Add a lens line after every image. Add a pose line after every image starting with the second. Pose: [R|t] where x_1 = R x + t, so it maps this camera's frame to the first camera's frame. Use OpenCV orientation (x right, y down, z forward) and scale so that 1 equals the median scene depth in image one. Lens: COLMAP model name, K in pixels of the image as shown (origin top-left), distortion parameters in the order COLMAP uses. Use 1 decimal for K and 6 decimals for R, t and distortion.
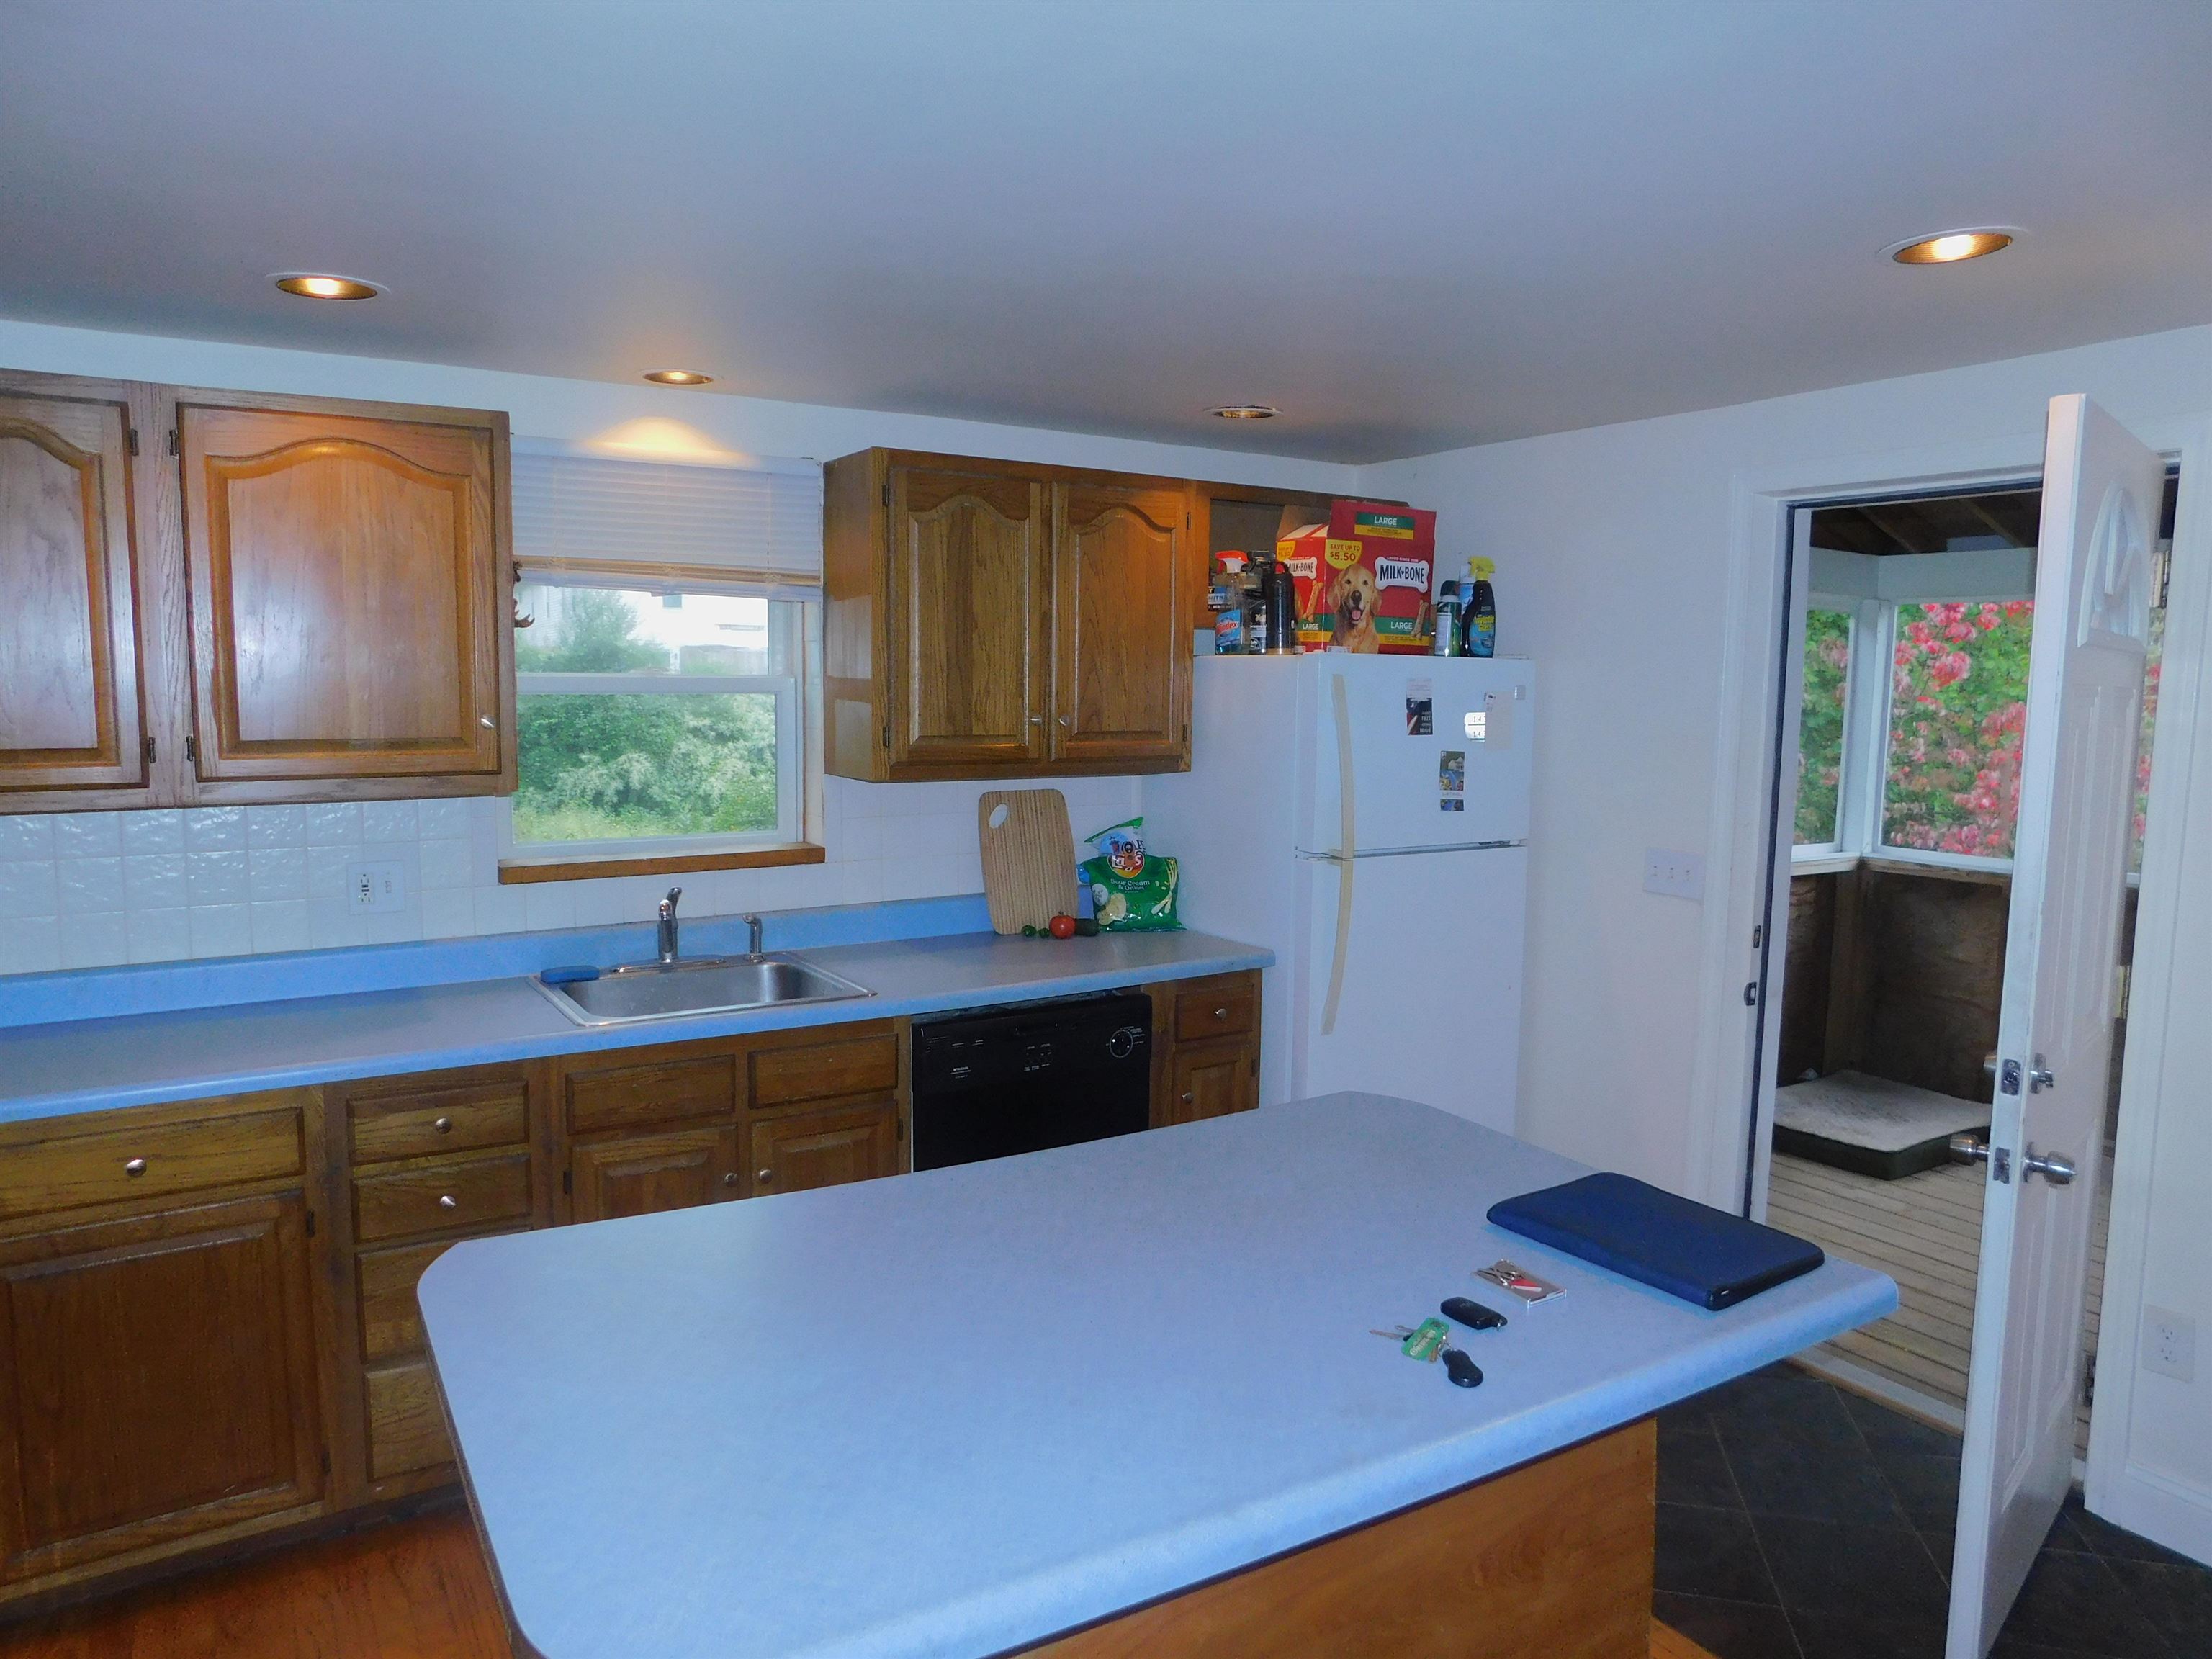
lens RADIAL K [[1454.0, 0, 1084.4], [0, 1454.0, 837.5], [0, 0, 1]] dist [-0.076942, 0.067613]
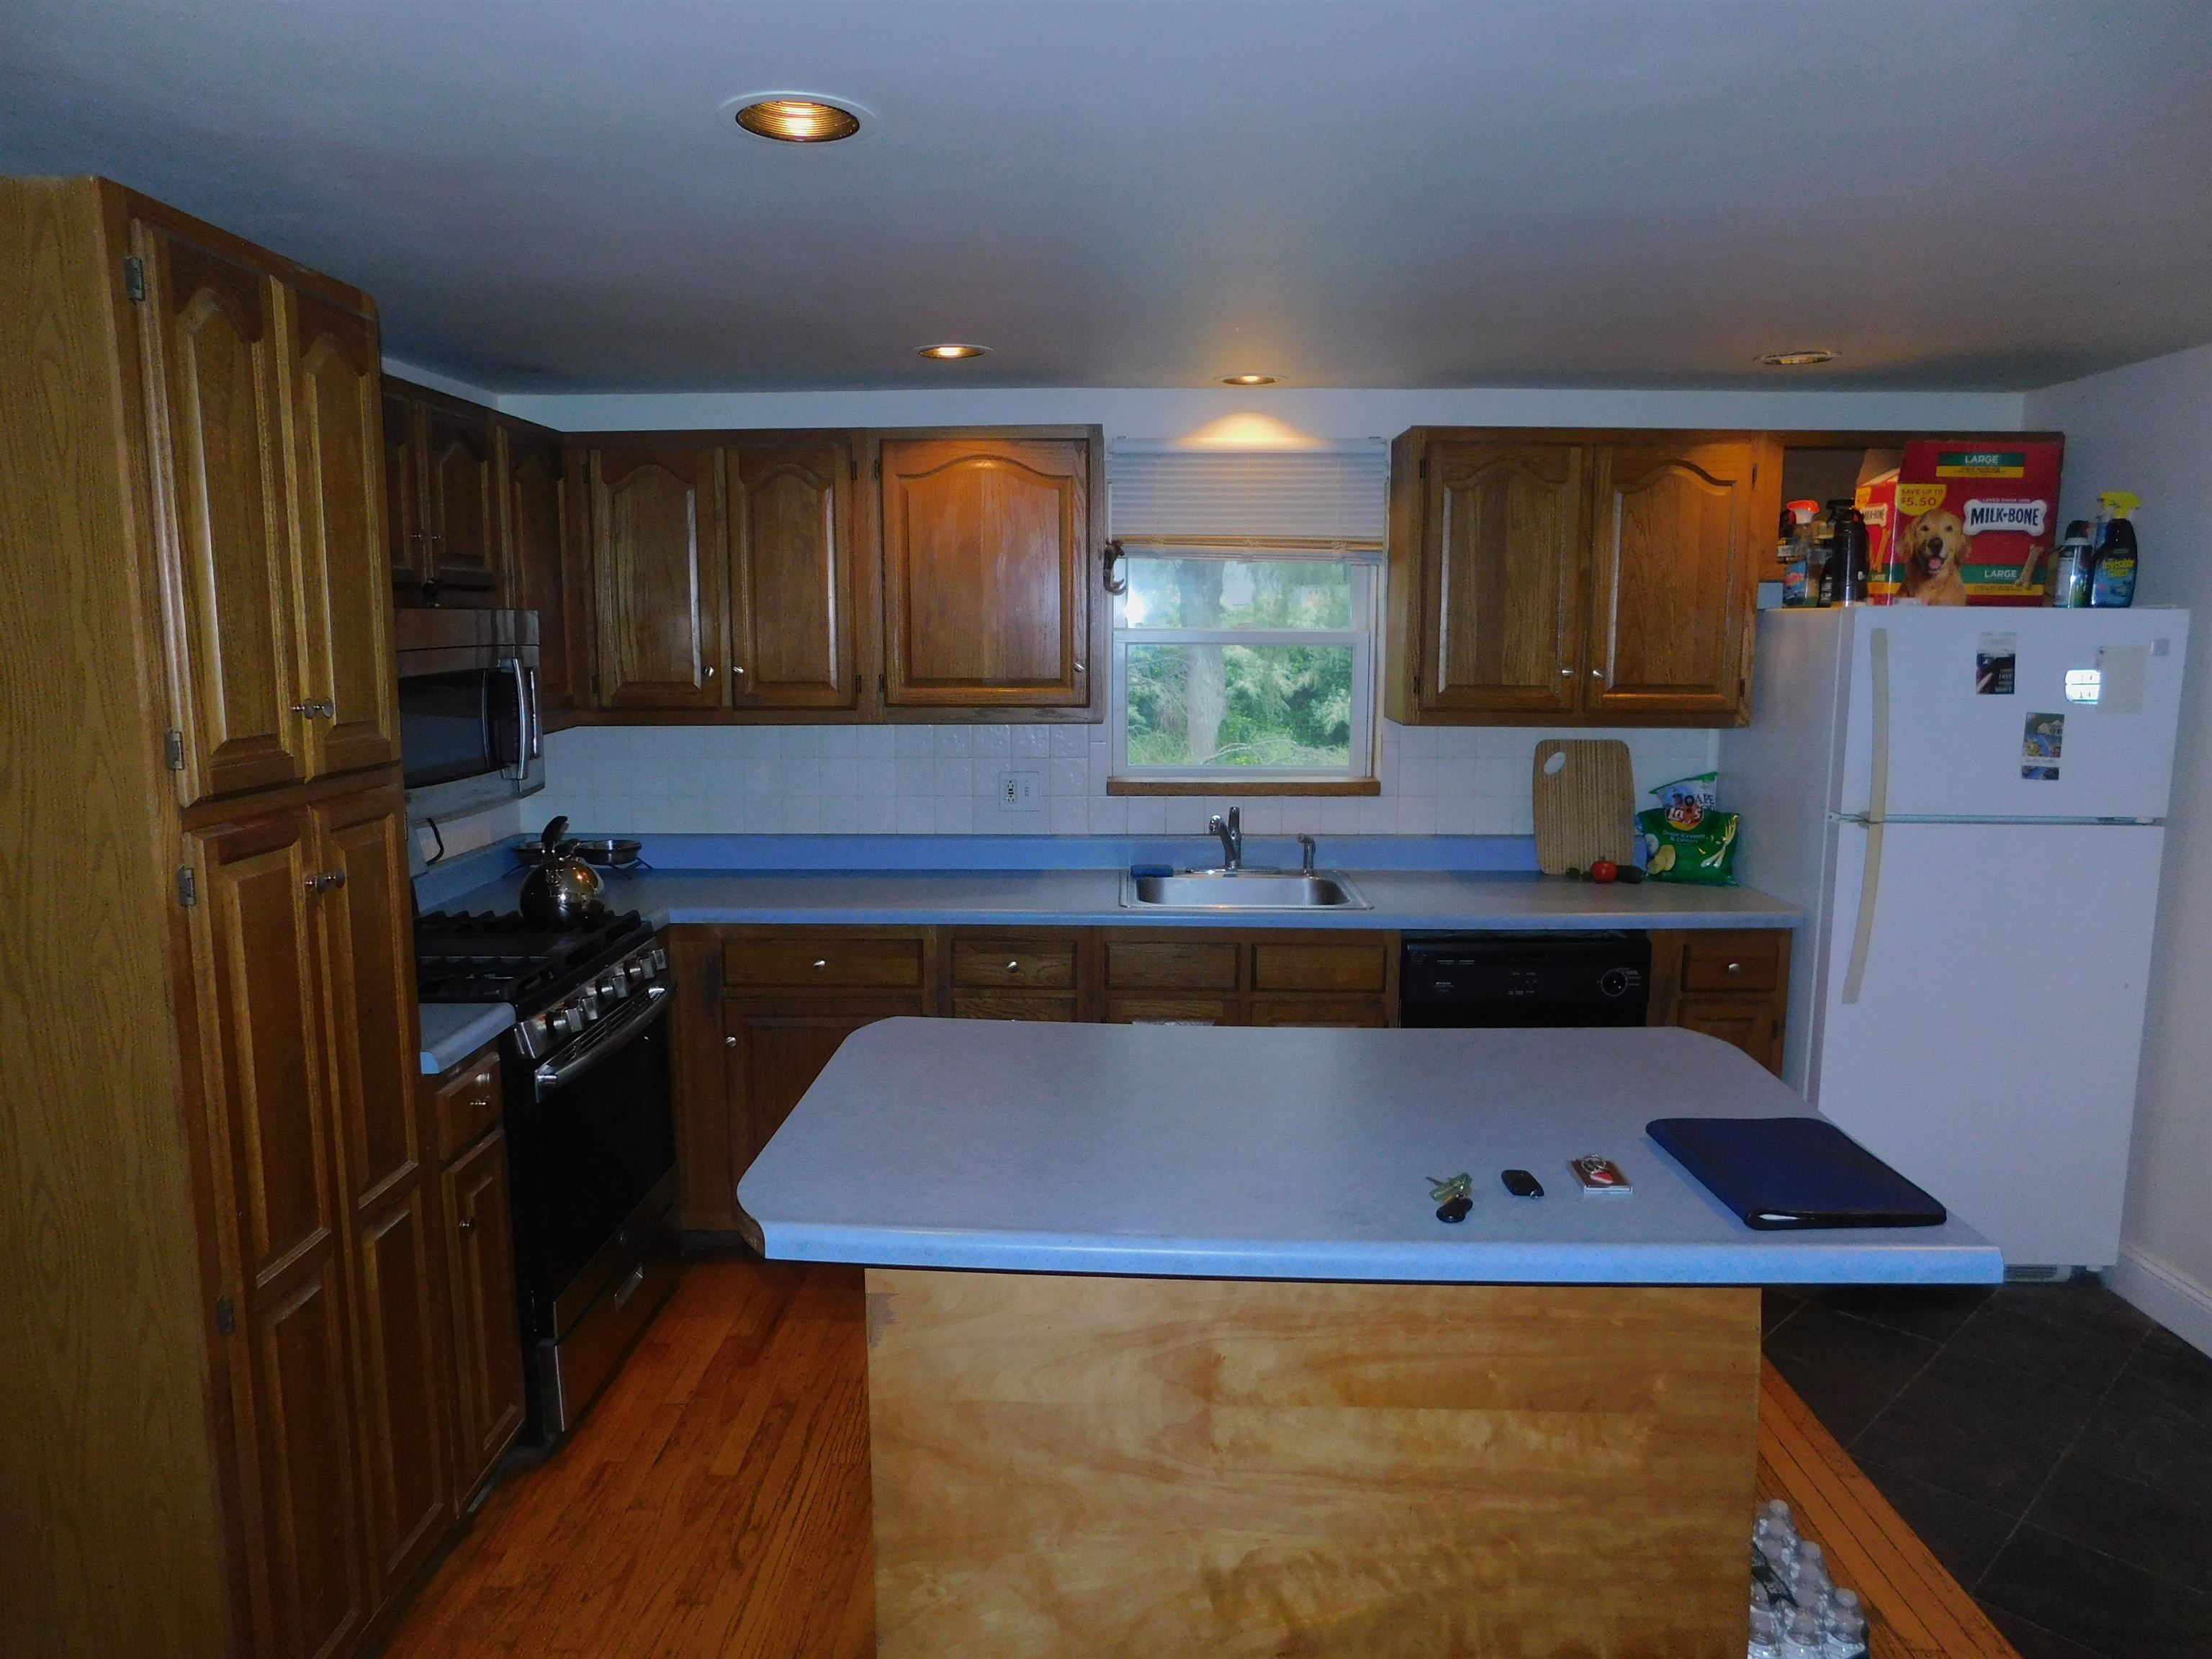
lens RADIAL K [[1454.0, 0, 1084.4], [0, 1454.0, 837.5], [0, 0, 1]] dist [-0.076942, 0.067613]
pose [[0.830348, 0.073170, -0.552420, 0.252856], [-0.054502, 0.997253, 0.050166, 0.005659], [0.554573, -0.011547, 0.832055, -0.068611]]
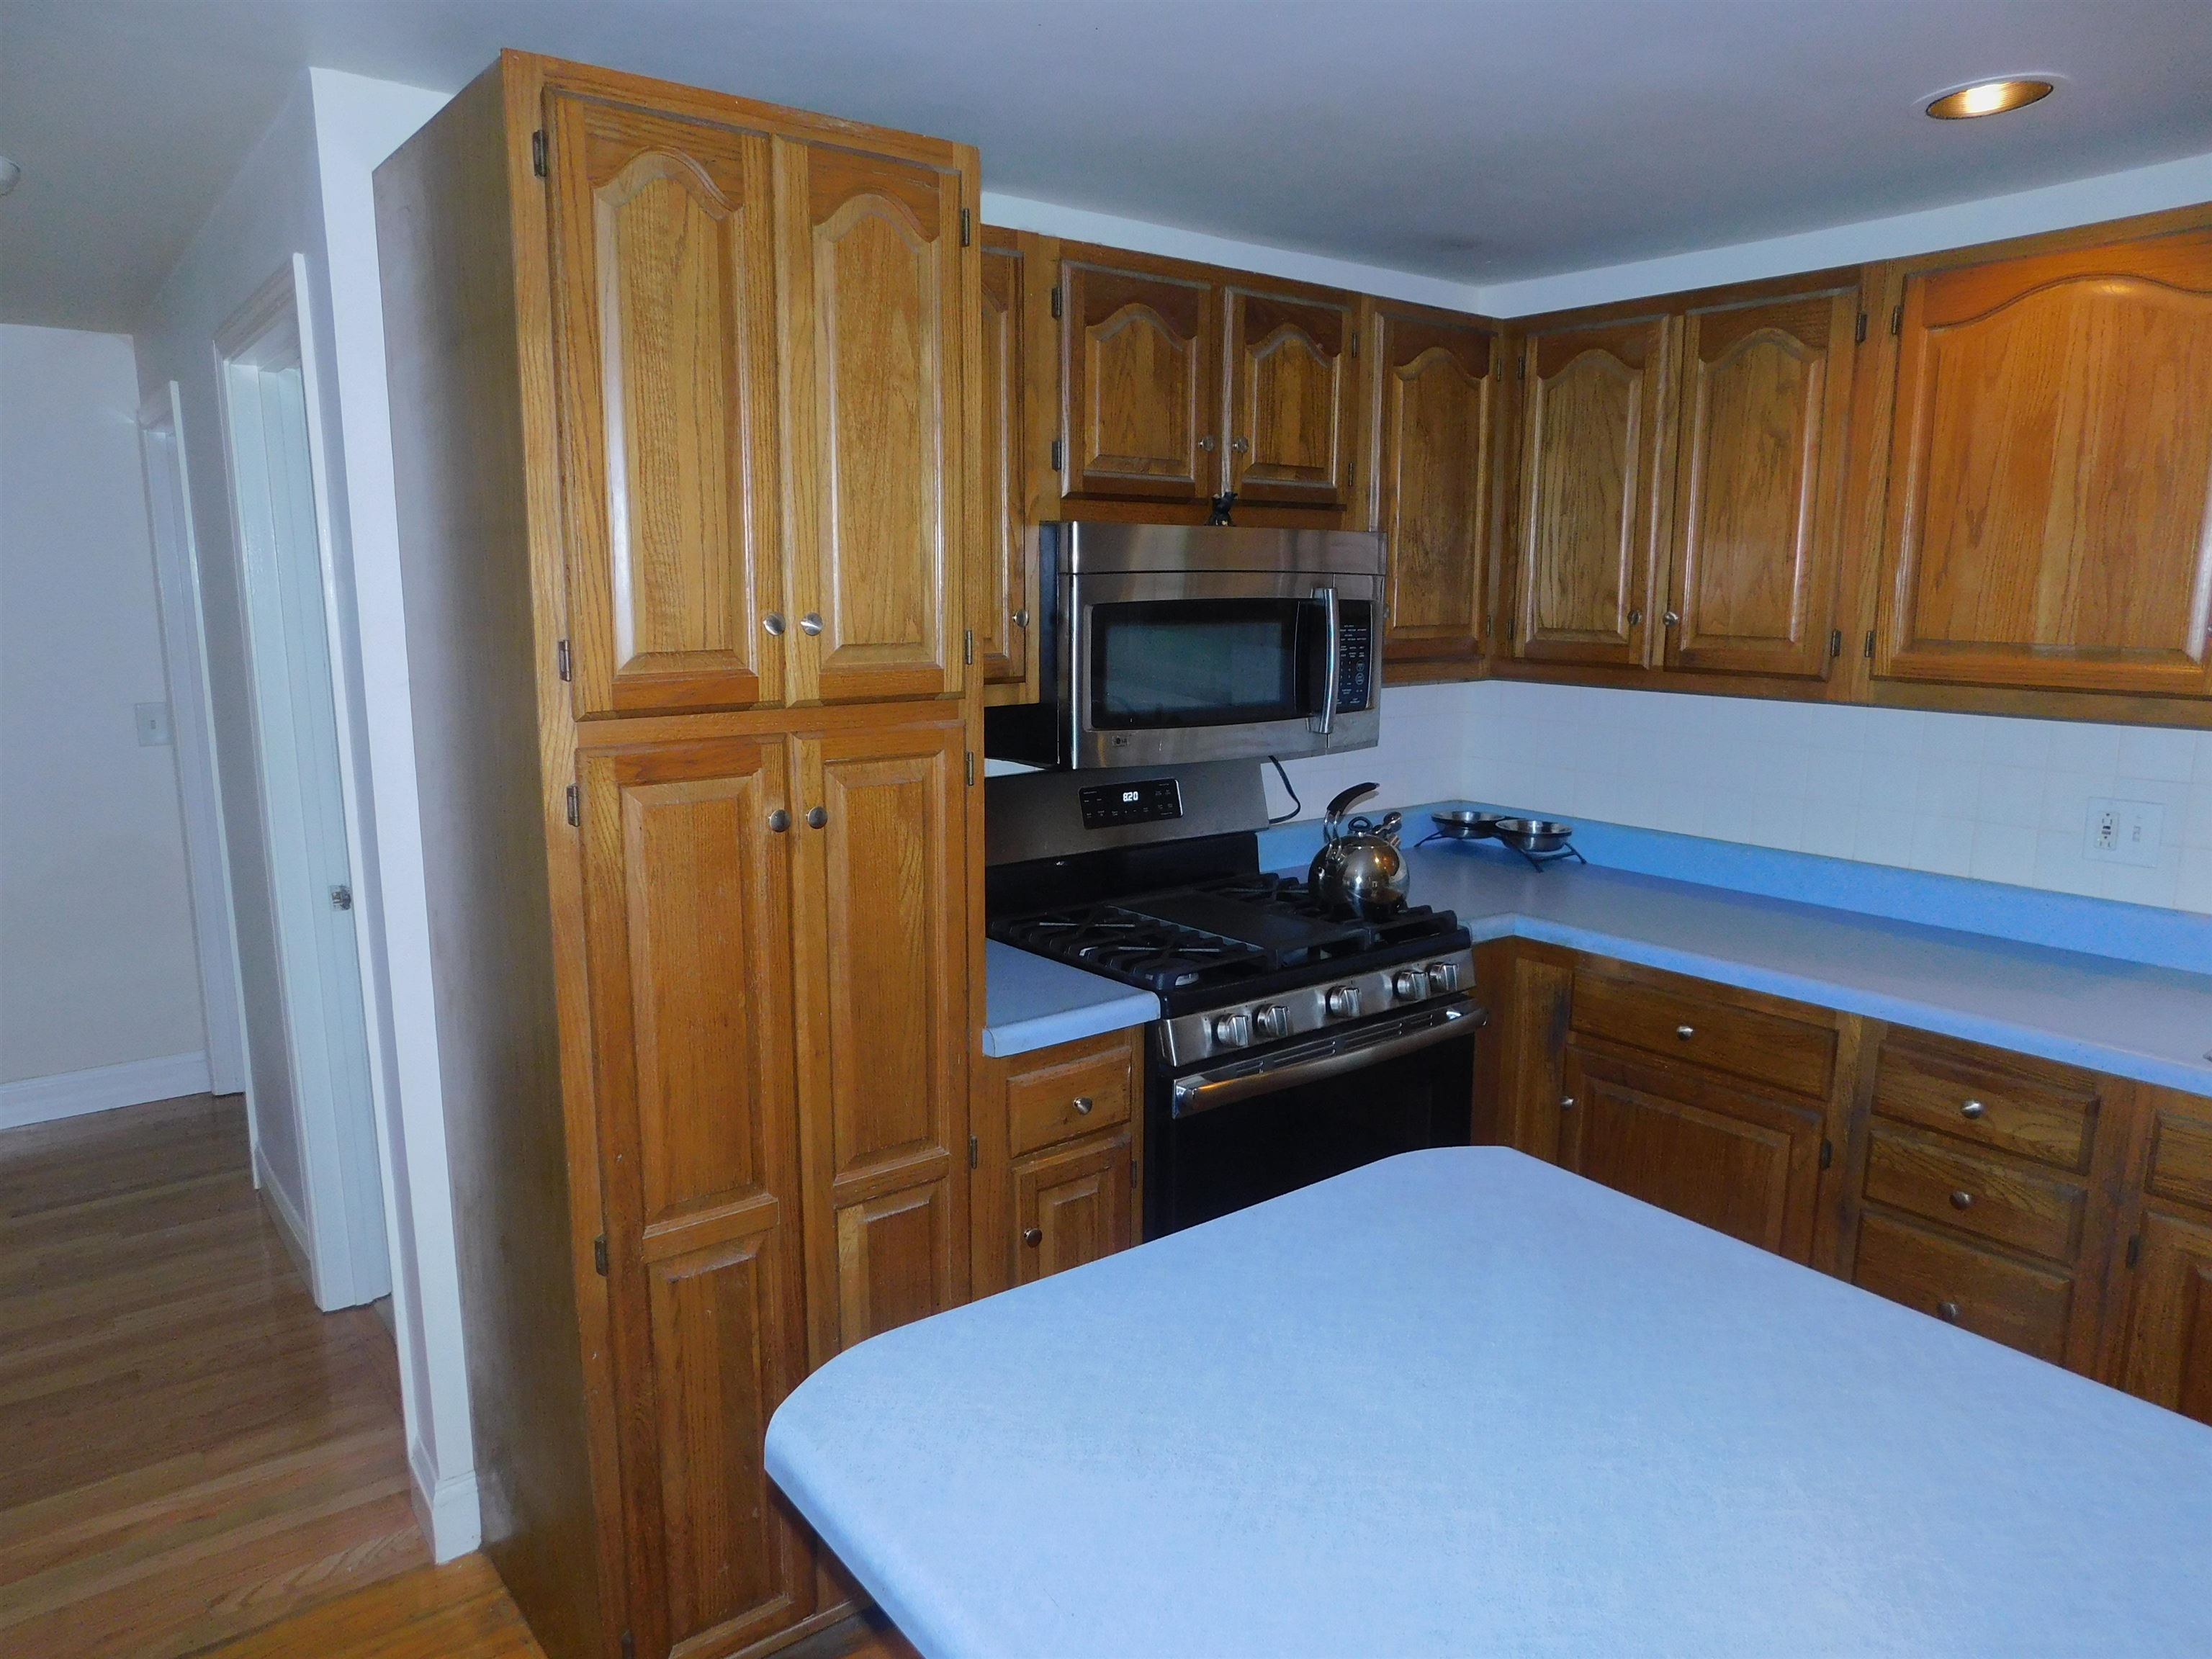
lens RADIAL K [[1459.4, 0, 1108.1], [0, 1459.4, 822.2], [0, 0, 1]] dist [-0.045863, 0.069841]
pose [[0.118979, 0.160272, -0.979876, 0.208151], [-0.119520, 0.982022, 0.146110, -0.018865], [0.985677, 0.099730, 0.135995, 0.271468]]
